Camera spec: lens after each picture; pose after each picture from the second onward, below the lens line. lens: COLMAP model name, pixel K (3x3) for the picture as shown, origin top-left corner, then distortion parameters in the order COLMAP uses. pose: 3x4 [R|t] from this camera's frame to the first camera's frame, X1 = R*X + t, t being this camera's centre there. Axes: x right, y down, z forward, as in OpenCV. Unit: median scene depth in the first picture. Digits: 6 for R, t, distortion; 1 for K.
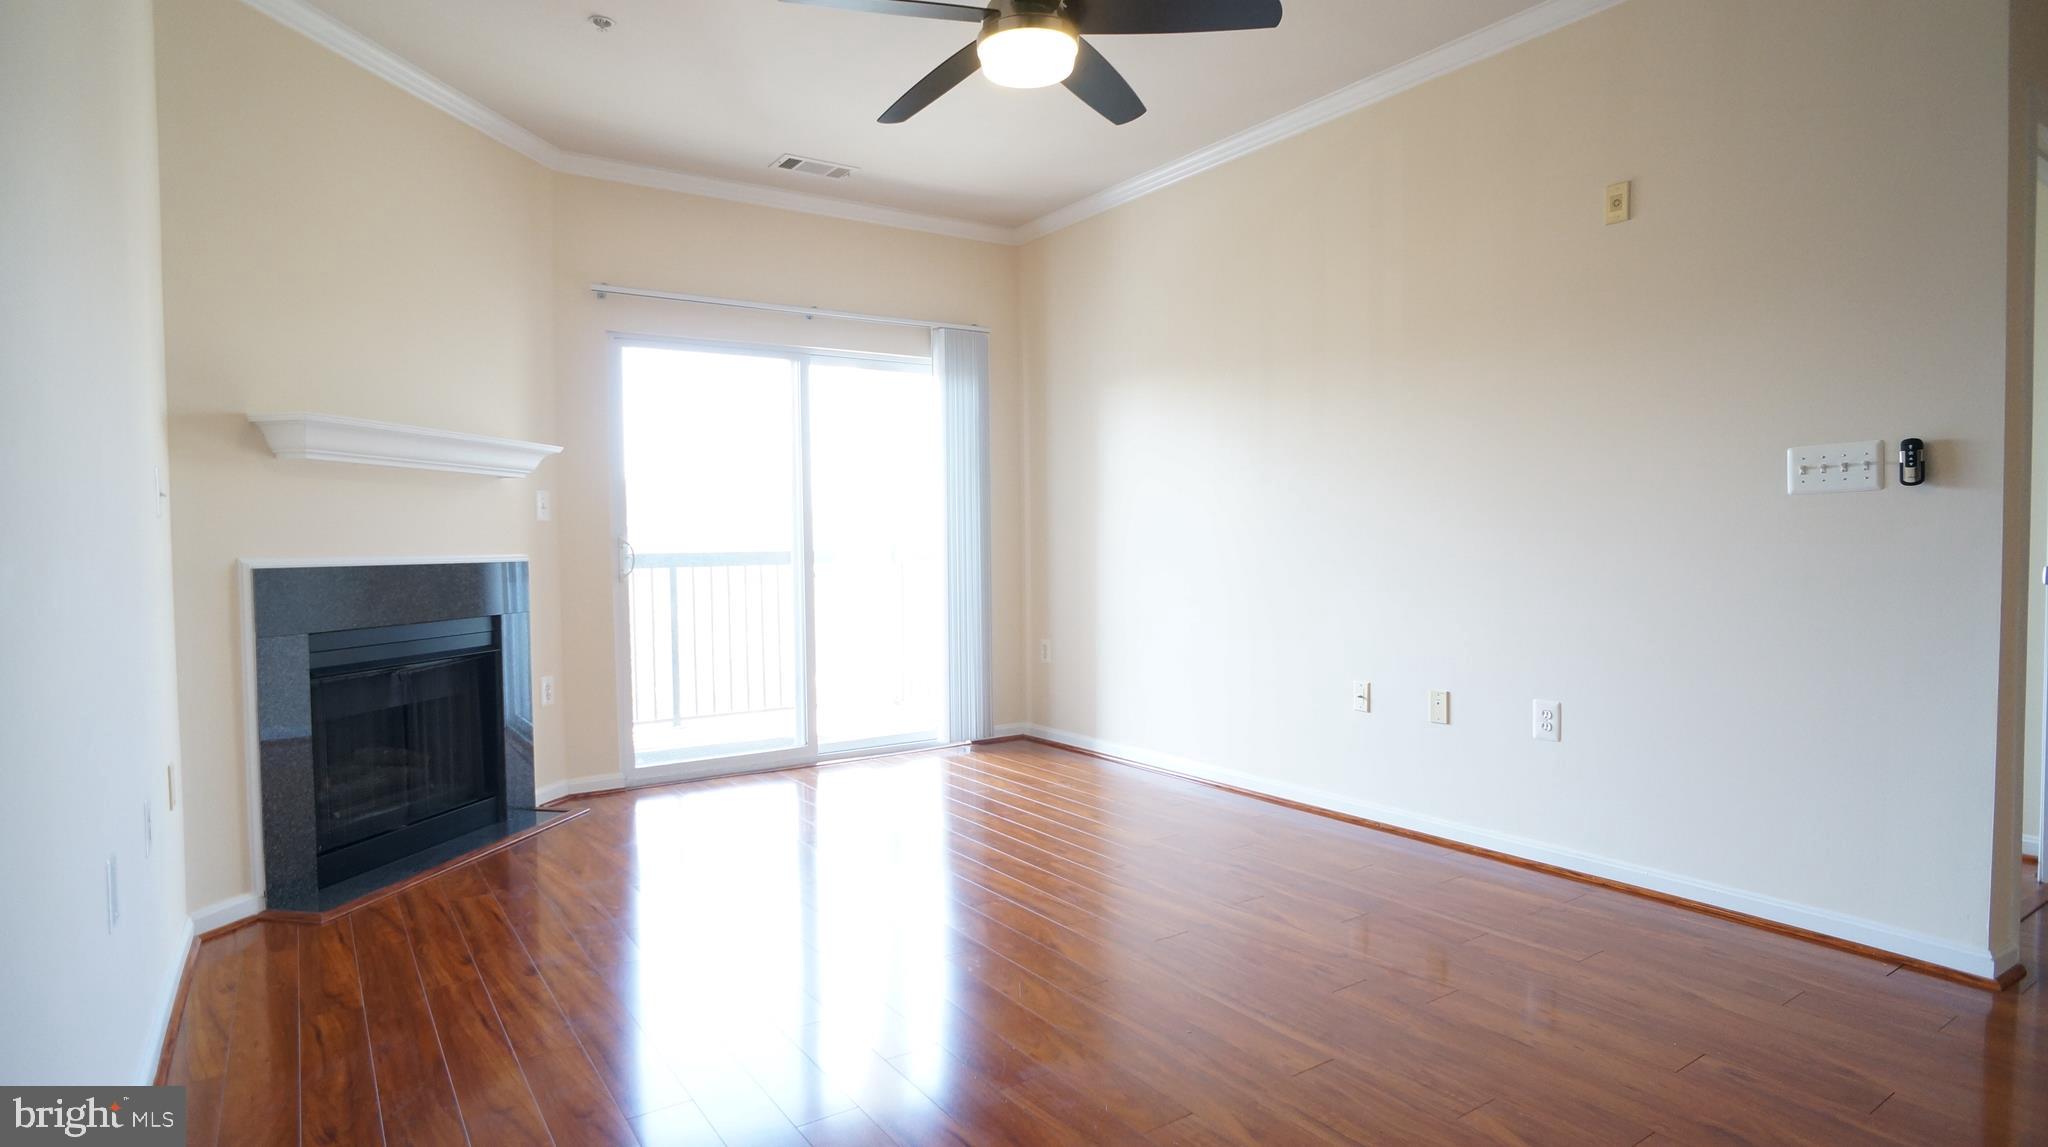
lens RADIAL K [[1082.3, 0, 1013.5], [0, 1082.3, 574.3], [0, 0, 1]] dist [-0.041239, 0.017417]
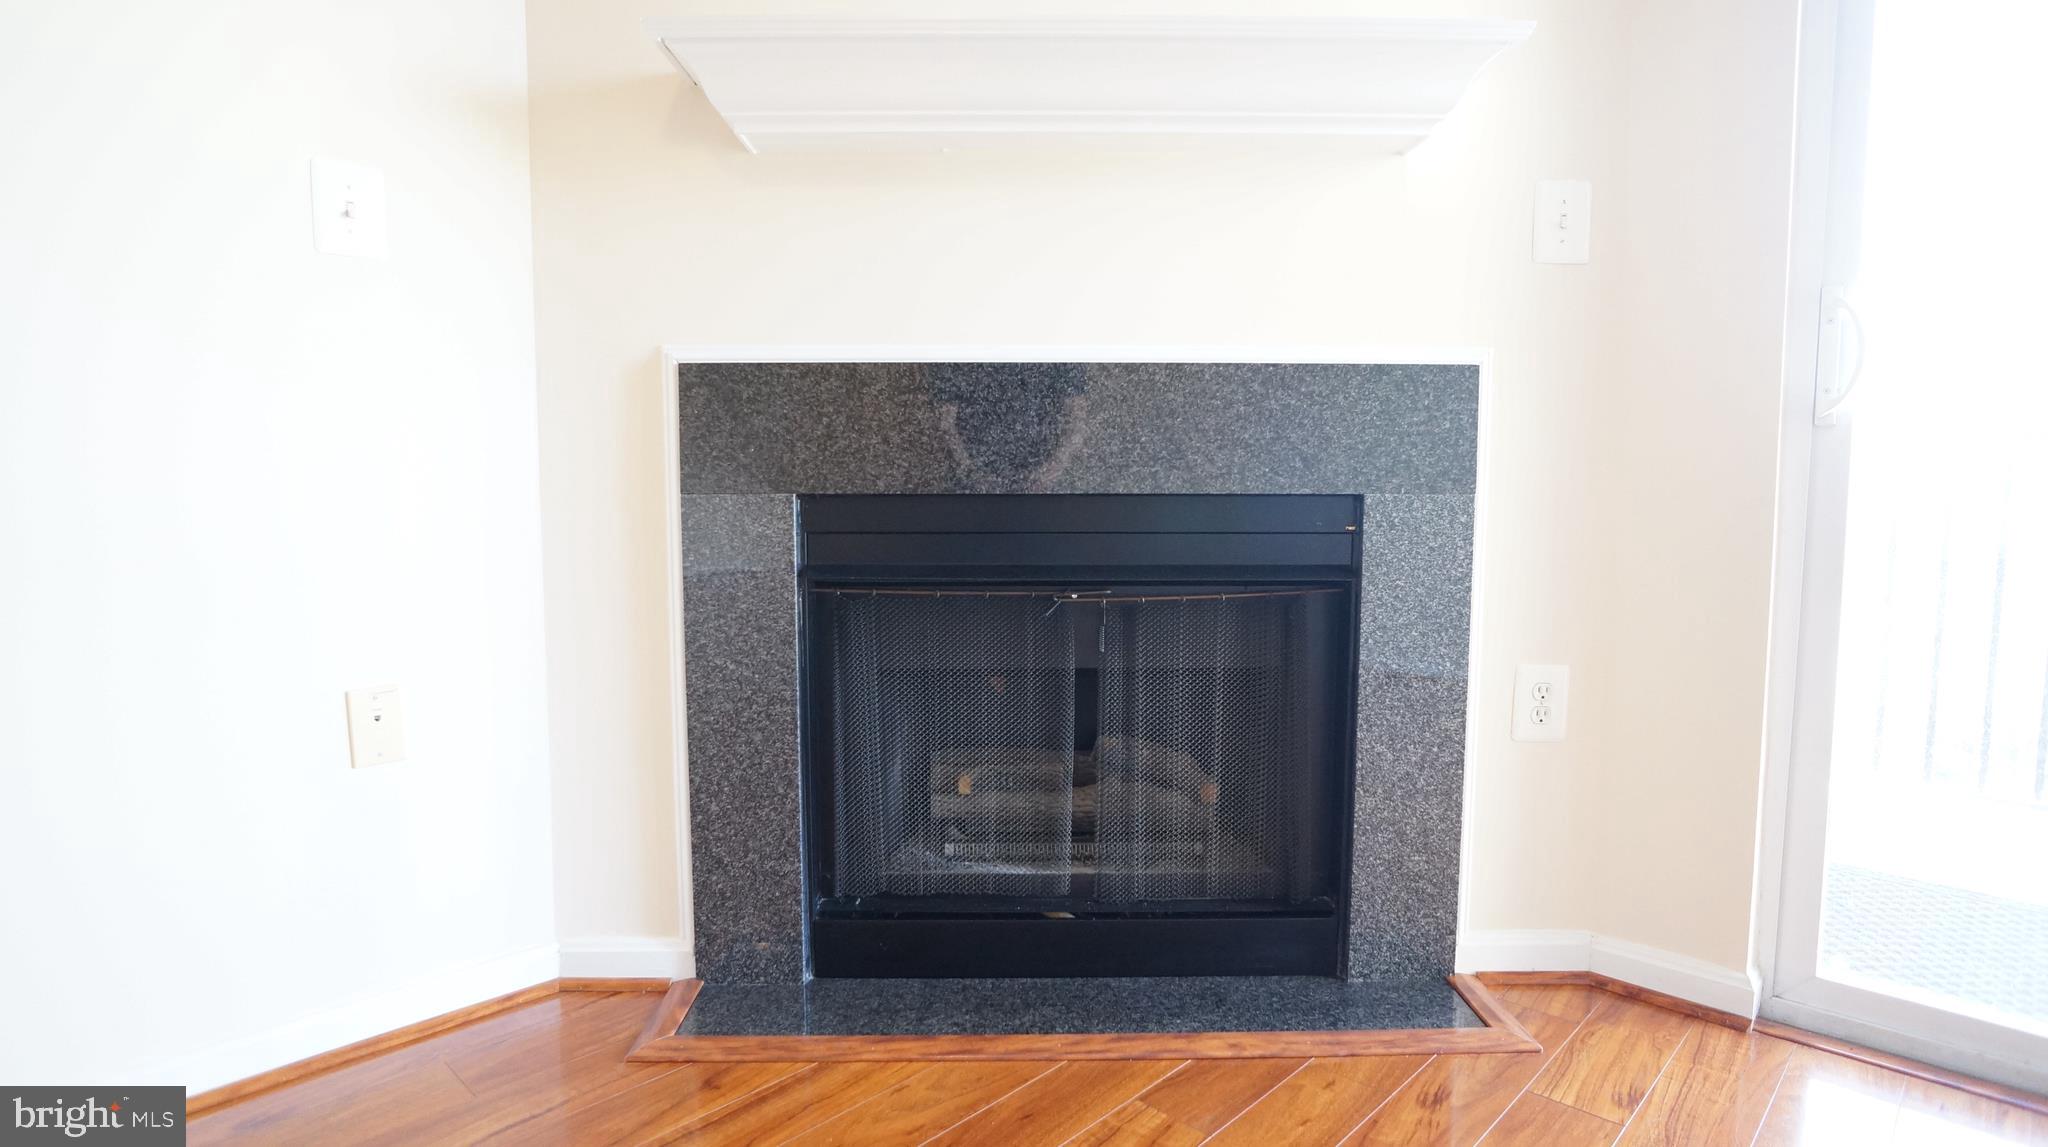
lens RADIAL K [[1082.3, 0, 1021.7], [0, 1082.3, 575.1], [0, 0, 1]] dist [-0.041239, 0.017417]
pose [[0.207466, 0.107163, -0.972355, -0.117216], [-0.028035, 0.994225, 0.103592, 0.033425], [0.977841, 0.005768, 0.209272, 0.897543]]
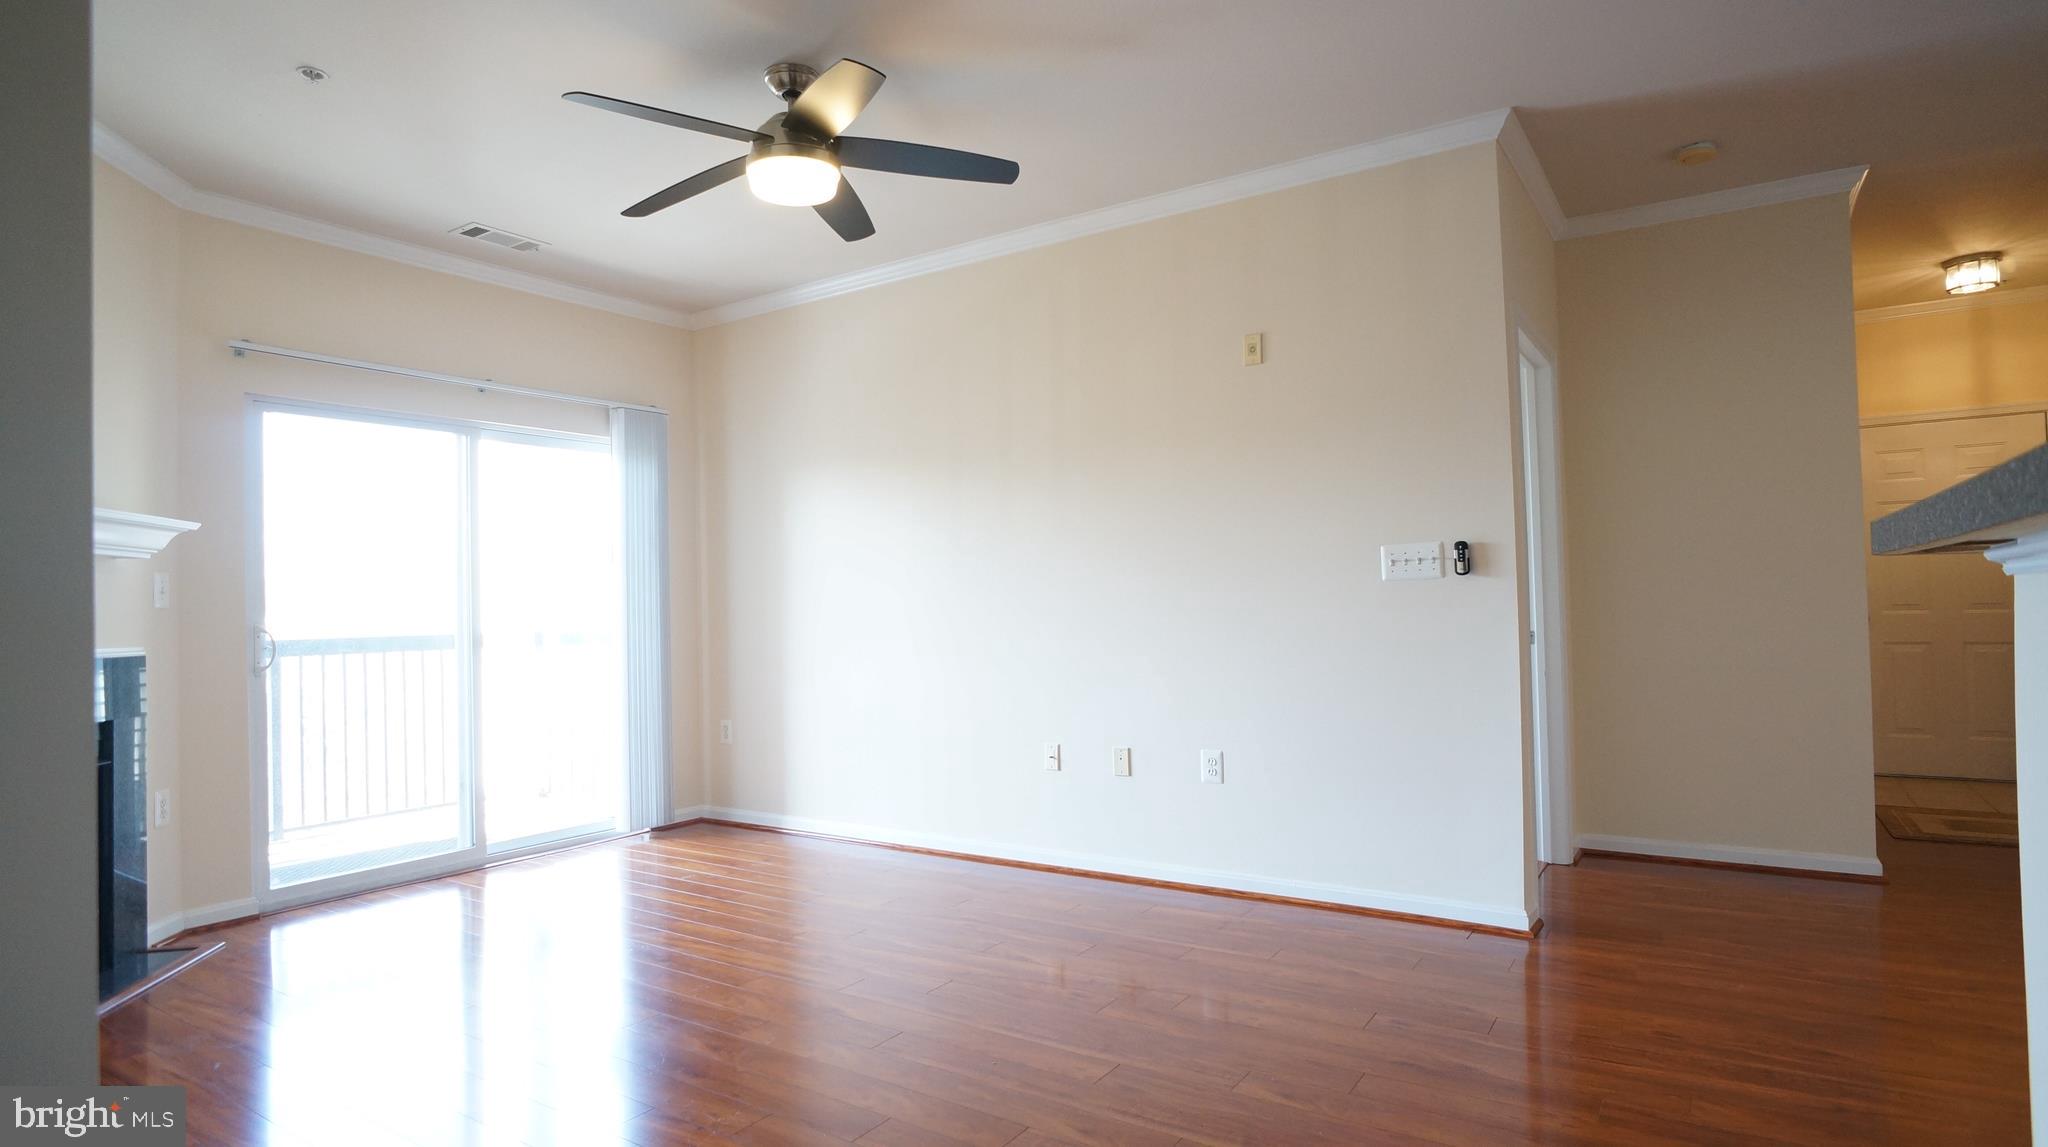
lens RADIAL K [[1082.3, 0, 1014.7], [0, 1082.3, 573.1], [0, 0, 1]] dist [-0.041239, 0.017417]
pose [[0.926992, 0.001240, 0.375078, -0.151901], [0.024327, 0.997690, -0.063421, -0.008536], [-0.374290, 0.067916, 0.924821, -0.051828]]
